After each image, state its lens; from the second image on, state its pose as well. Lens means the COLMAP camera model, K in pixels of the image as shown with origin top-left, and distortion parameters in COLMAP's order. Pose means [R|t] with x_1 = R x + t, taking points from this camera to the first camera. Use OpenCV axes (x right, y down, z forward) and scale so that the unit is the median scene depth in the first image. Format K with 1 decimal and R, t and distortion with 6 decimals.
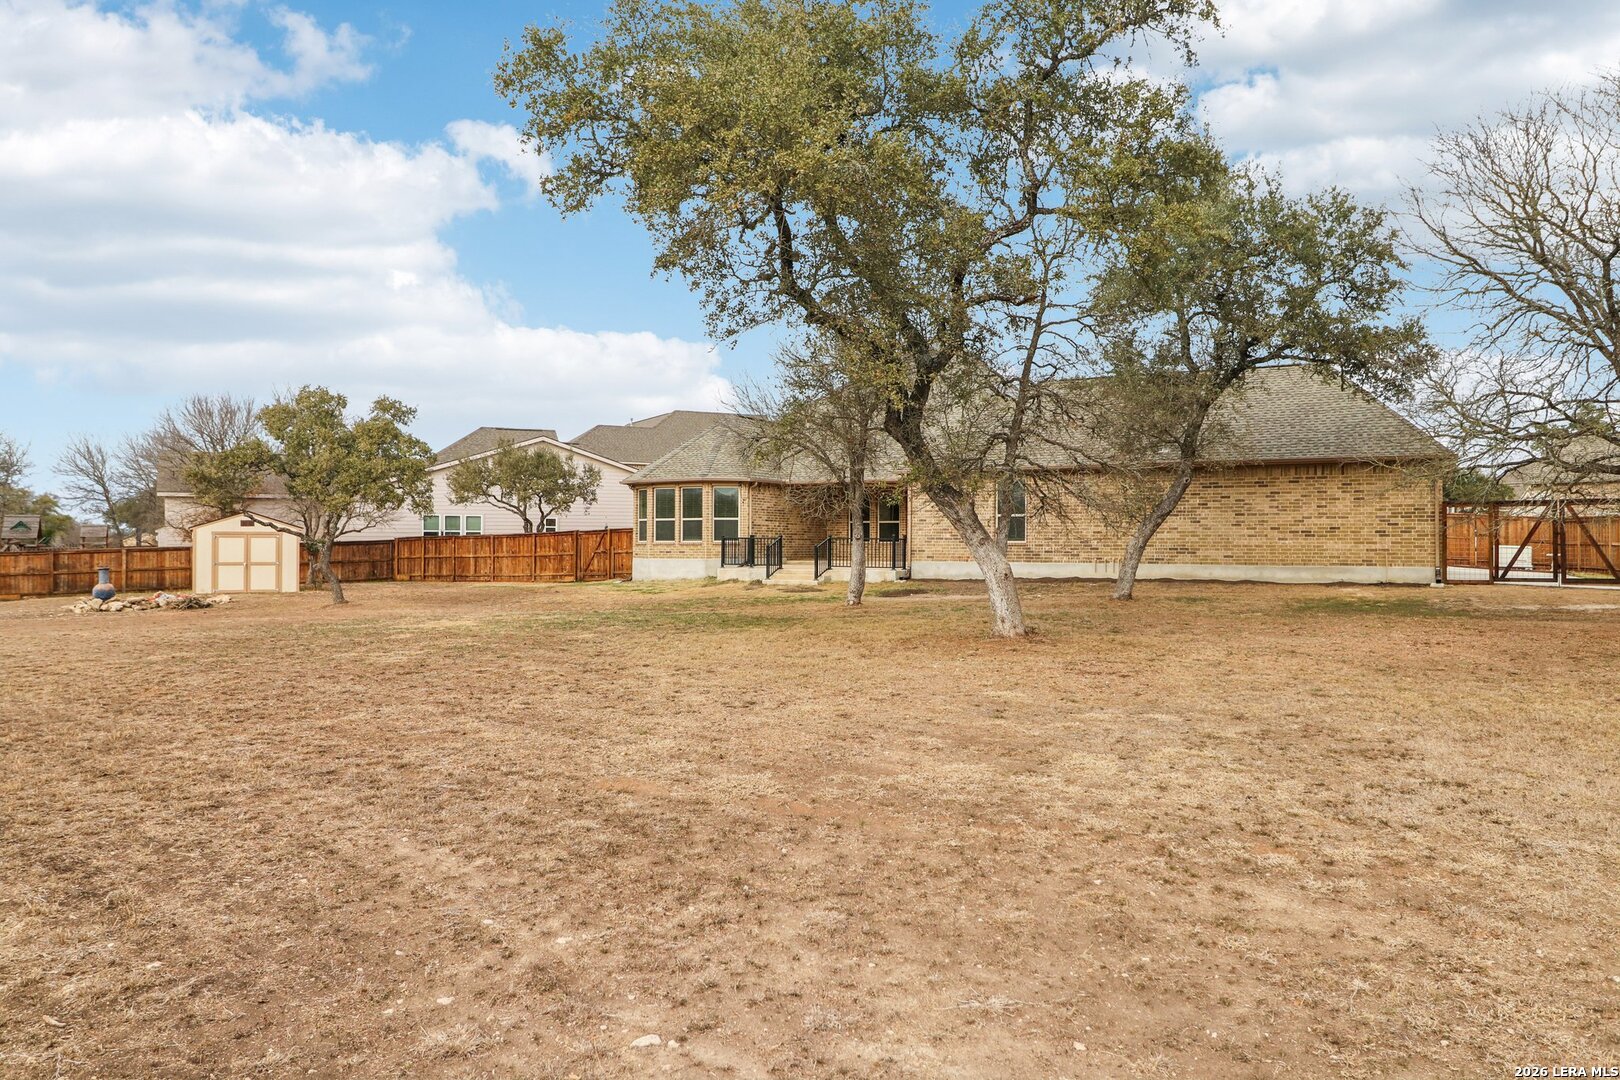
lens RADIAL K [[1140.5, 0, 804.4], [0, 1140.5, 536.3], [0, 0, 1]] dist [0.011731, 0.002121]
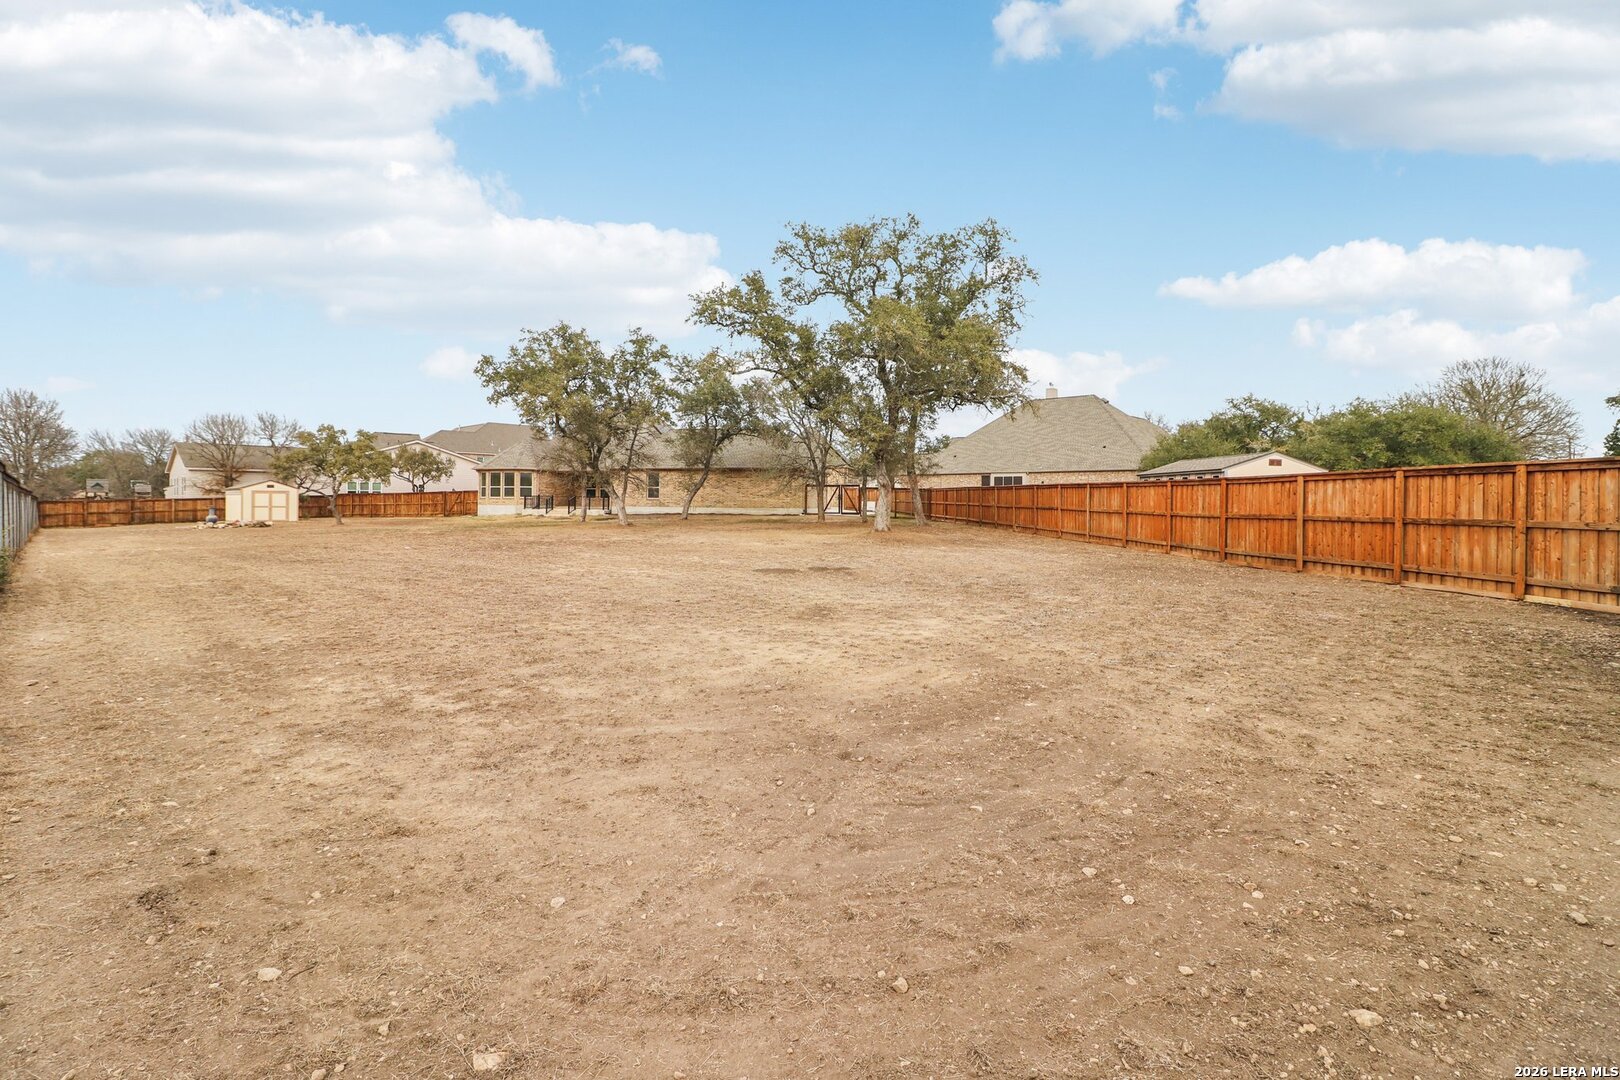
lens RADIAL K [[758.8, 0, 796.8], [0, 758.8, 495.4], [0, 0, 1]] dist [0.005058, -0.005073]
pose [[0.956738, 0.007903, 0.290844, 0.004474], [-0.008145, 0.999967, -0.000378, -0.002764], [-0.290837, -0.002007, 0.956770, -0.536046]]
